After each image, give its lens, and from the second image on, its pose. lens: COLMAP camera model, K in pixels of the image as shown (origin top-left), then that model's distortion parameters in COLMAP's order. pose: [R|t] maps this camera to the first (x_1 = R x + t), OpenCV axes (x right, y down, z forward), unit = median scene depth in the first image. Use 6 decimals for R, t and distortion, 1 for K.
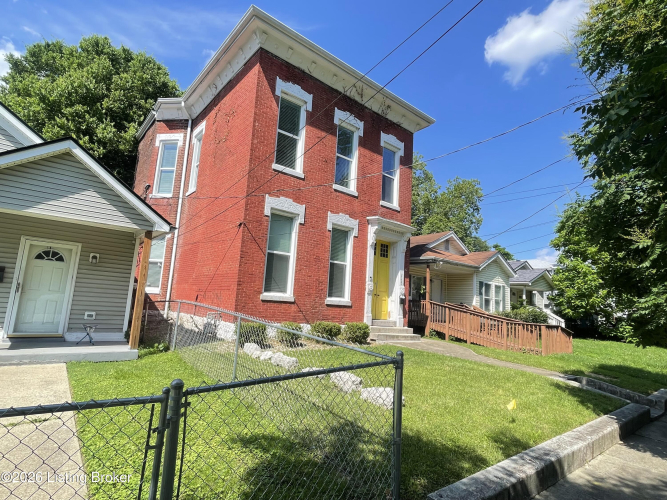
lens RADIAL K [[349.7, 0, 331.7], [0, 349.7, 254.9], [0, 0, 1]] dist [-0.000147, 0.000081]
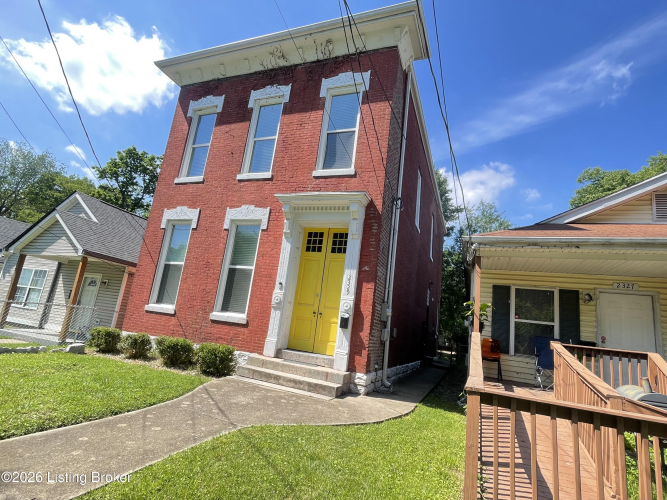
lens RADIAL K [[349.7, 0, 333.2], [0, 349.7, 243.8], [0, 0, 1]] dist [-0.000147, 0.000081]
pose [[0.495895, -0.196672, -0.845818, 0.783703], [0.042671, 0.978358, -0.202473, 0.136828], [0.867334, 0.064313, 0.493555, 0.783254]]
